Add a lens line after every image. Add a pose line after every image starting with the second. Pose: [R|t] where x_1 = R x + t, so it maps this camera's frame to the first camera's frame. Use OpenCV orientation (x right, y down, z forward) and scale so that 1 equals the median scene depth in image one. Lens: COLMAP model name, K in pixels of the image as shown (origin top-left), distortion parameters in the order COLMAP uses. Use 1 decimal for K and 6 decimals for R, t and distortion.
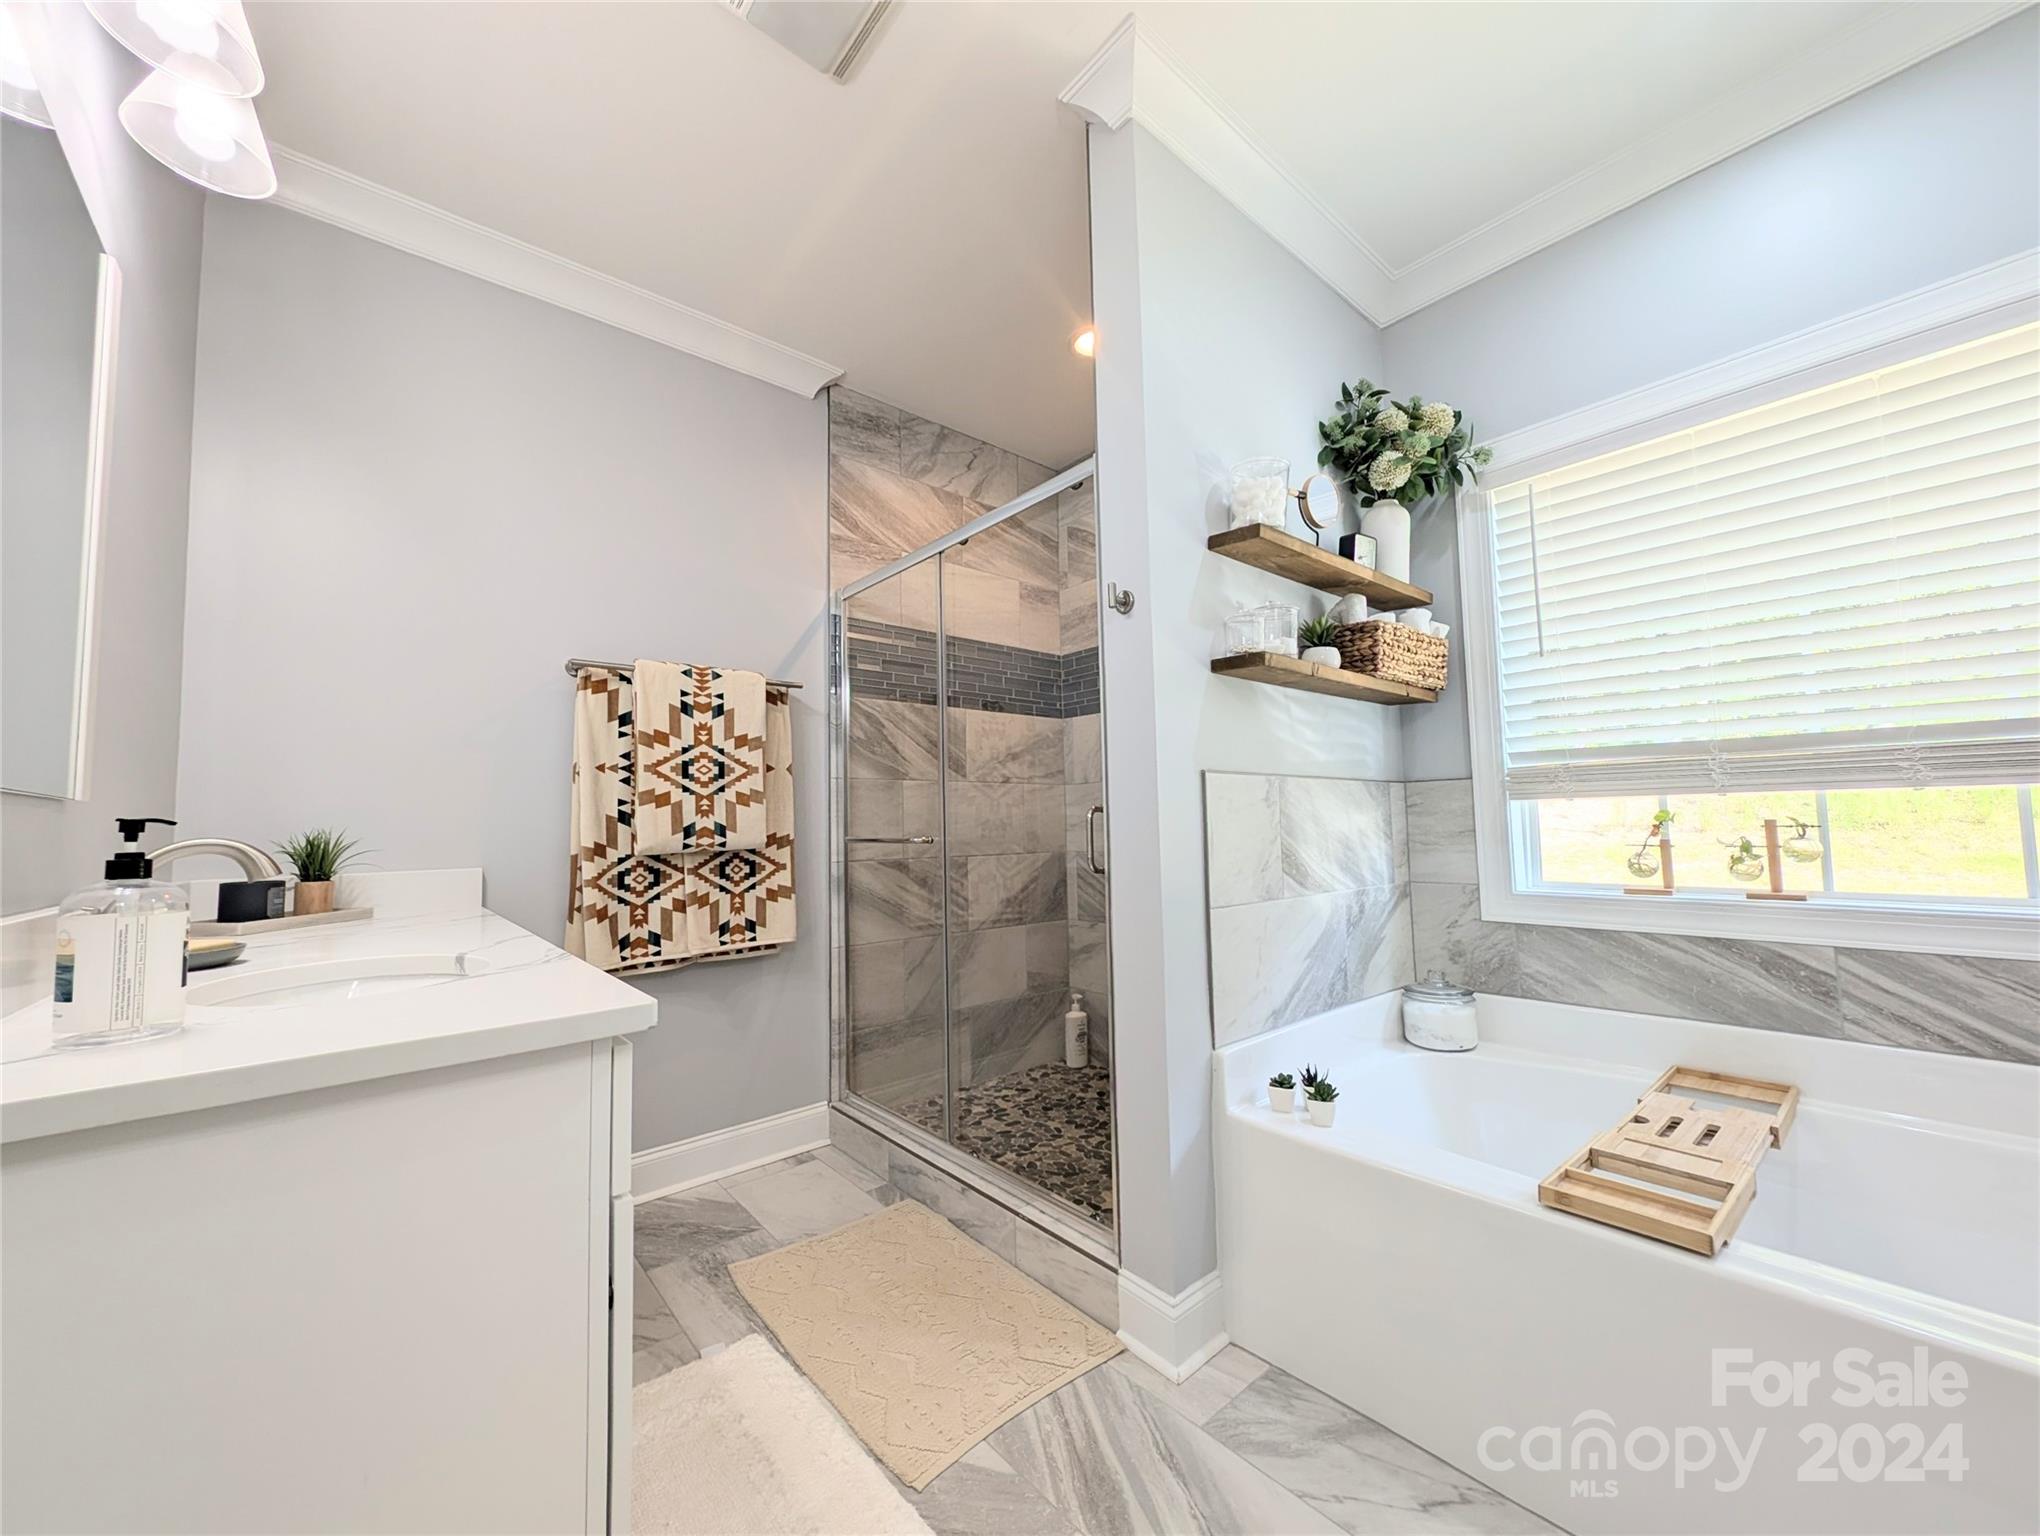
lens RADIAL K [[762.4, 0, 1016.2], [0, 762.4, 775.7], [0, 0, 1]] dist [0.012301, -0.006479]
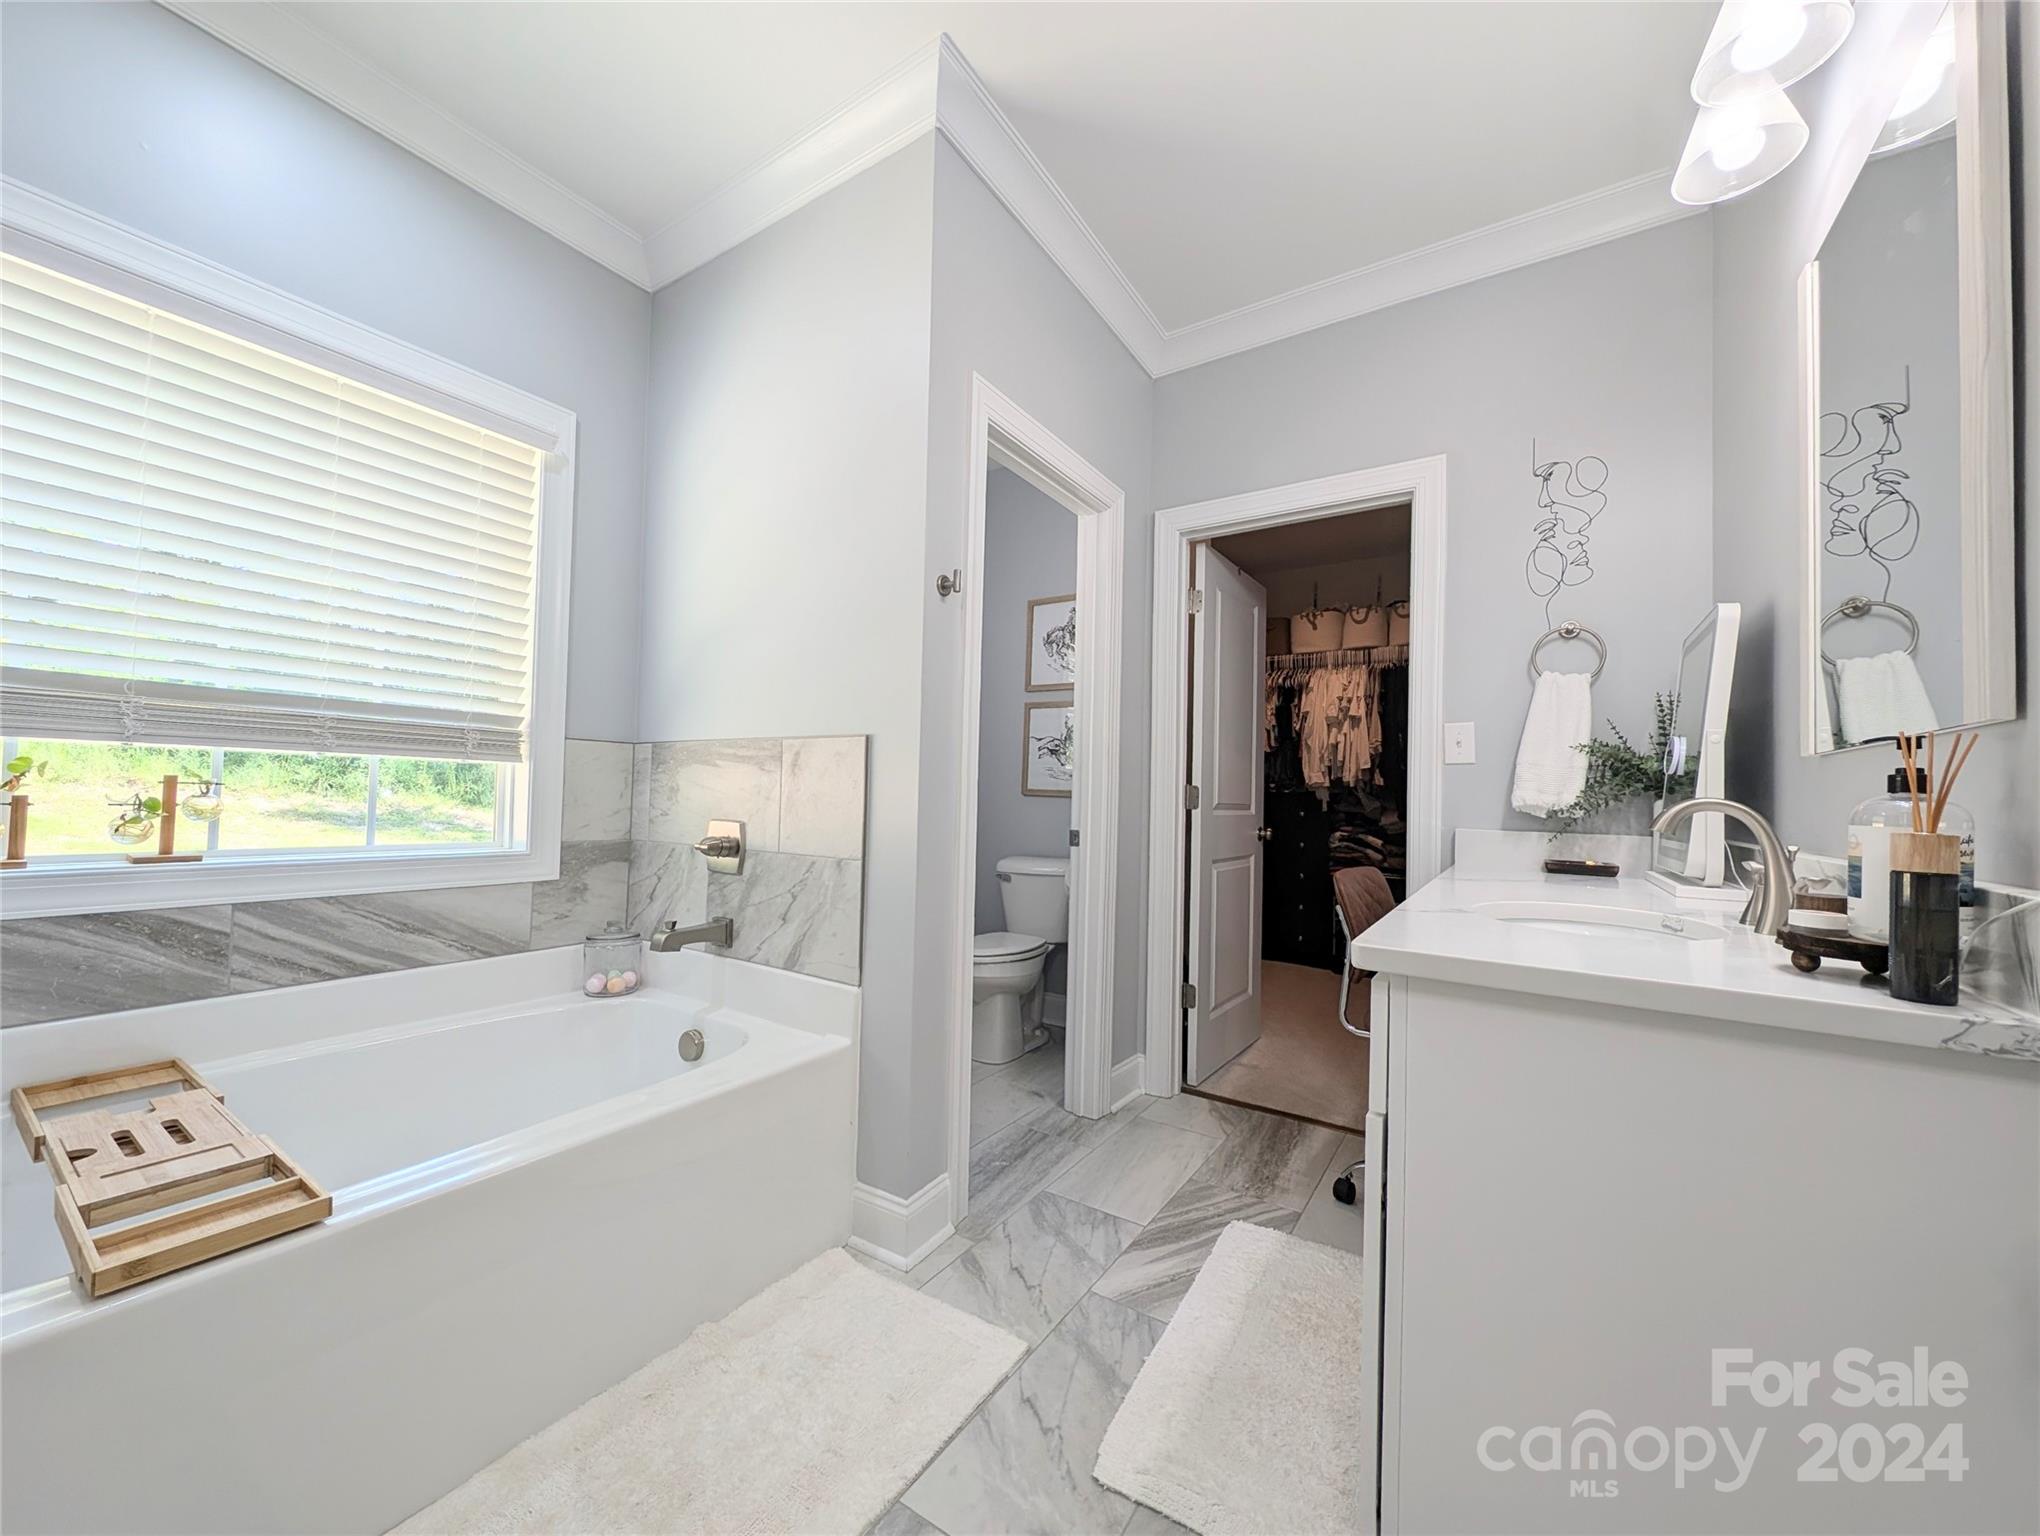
lens RADIAL K [[769.5, 0, 1016.3], [0, 769.5, 773.9], [0, 0, 1]] dist [0.015476, -0.005232]
pose [[-0.285275, 0.039788, 0.957619, -0.162386], [-0.084640, 0.994189, -0.066522, 0.027224], [-0.954701, -0.100029, -0.280250, 0.252132]]
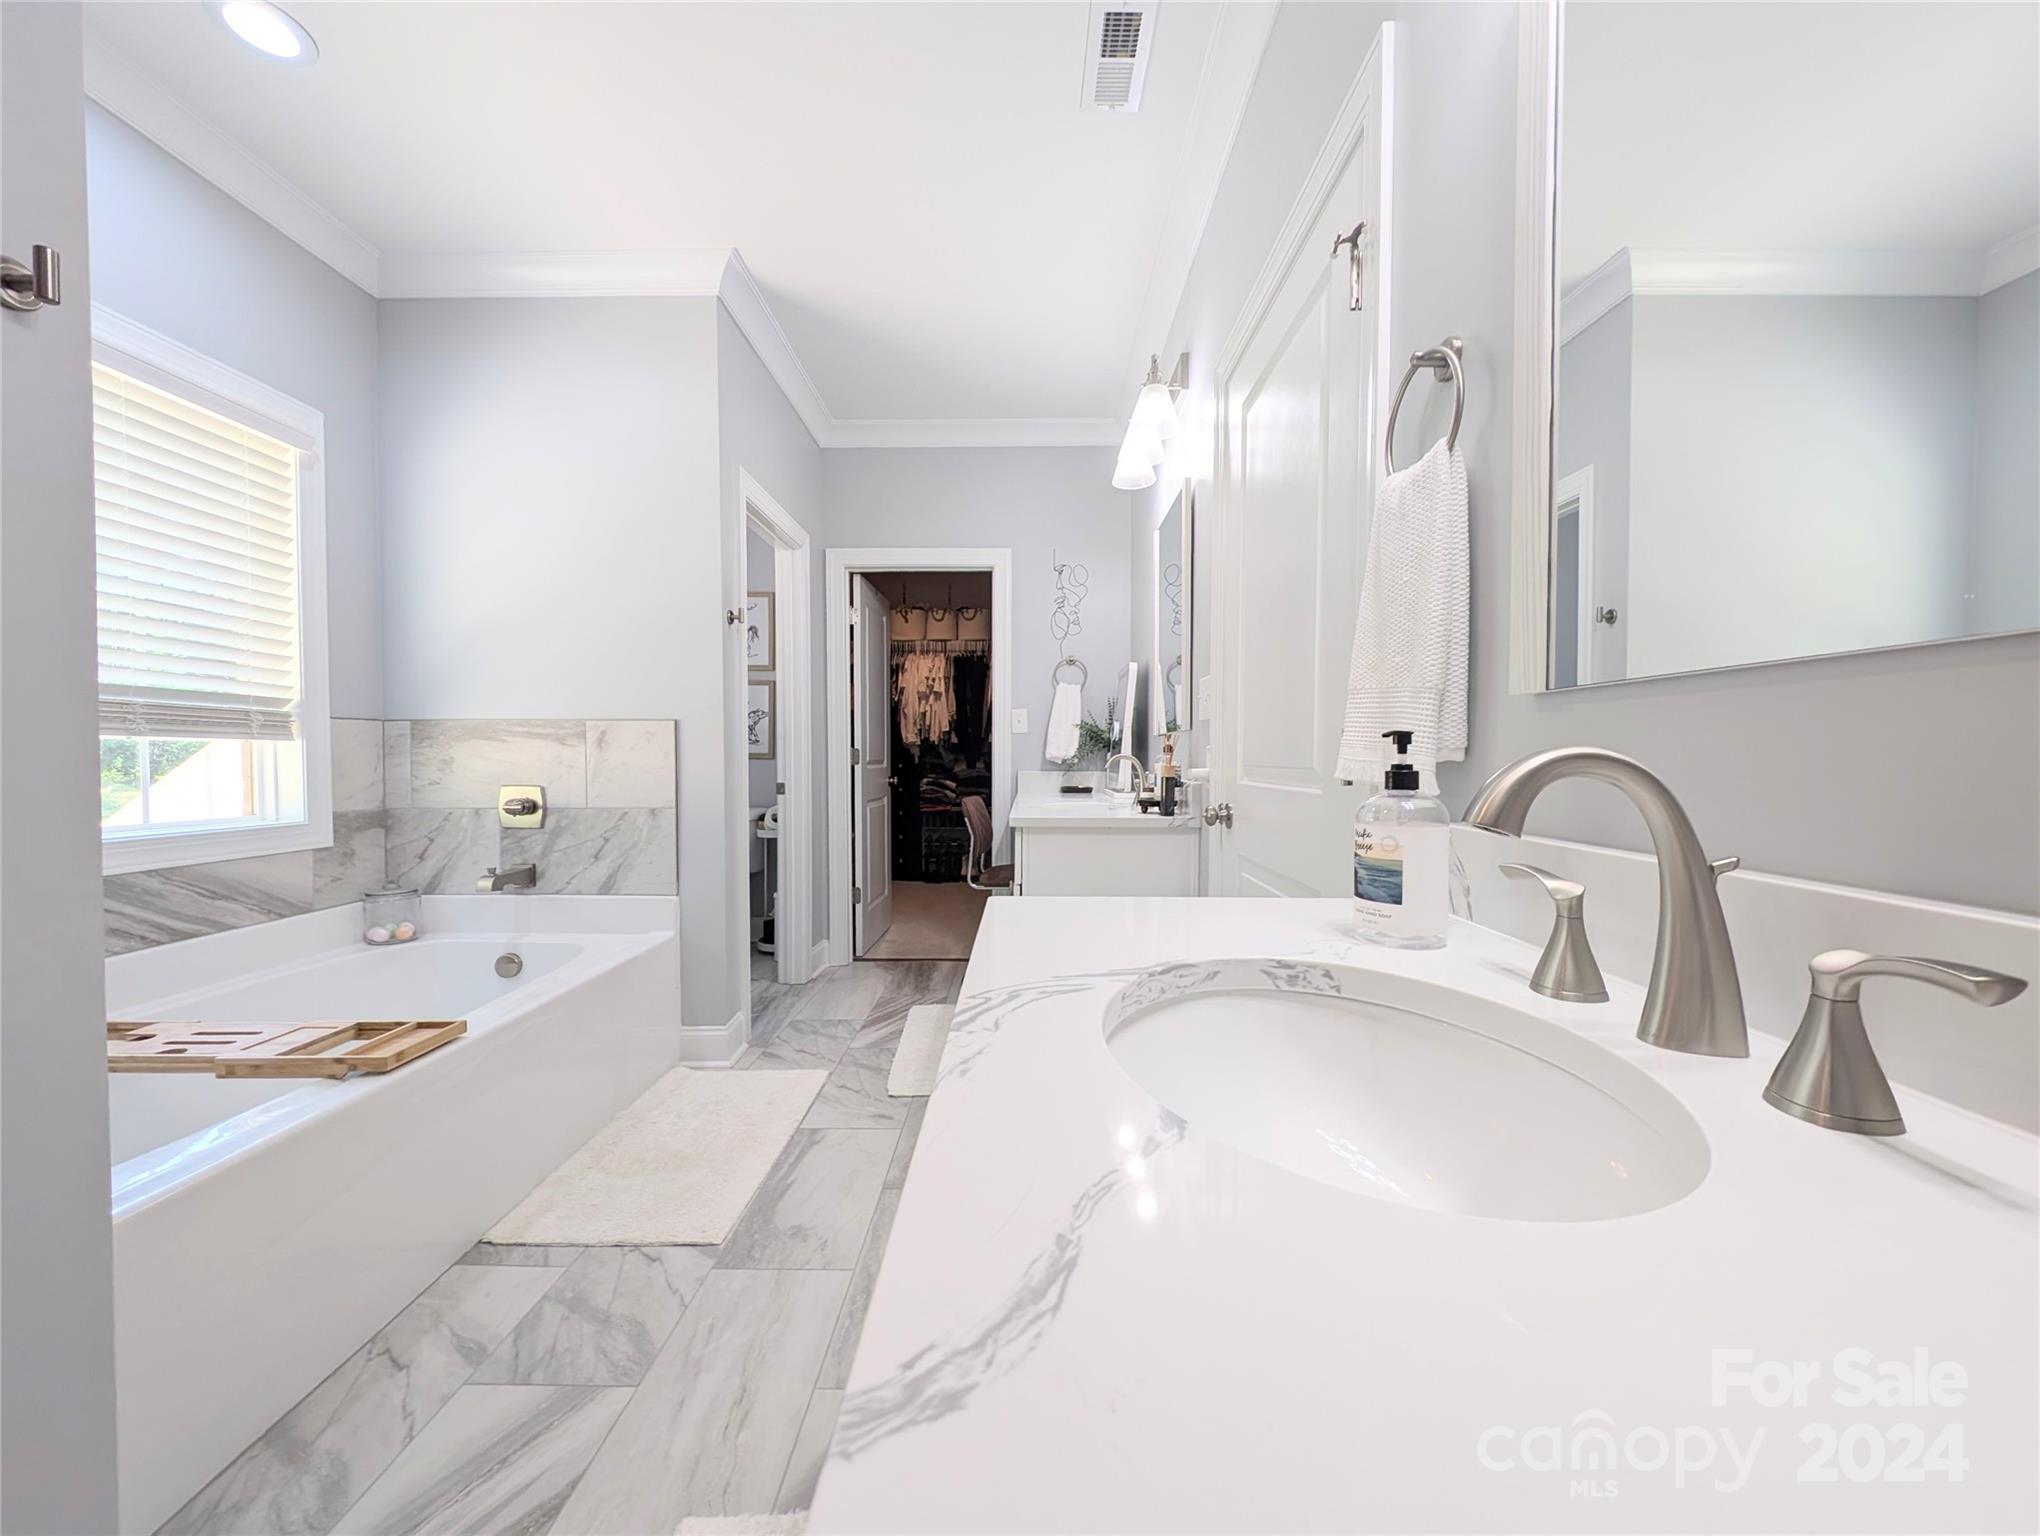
lens RADIAL K [[769.5, 0, 1016.3], [0, 769.5, 773.9], [0, 0, 1]] dist [0.015476, -0.005232]
pose [[-0.753951, 0.003786, 0.656920, -0.513585], [-0.030251, 0.998723, -0.040475, 0.061011], [-0.656234, -0.050389, -0.752873, 0.753373]]
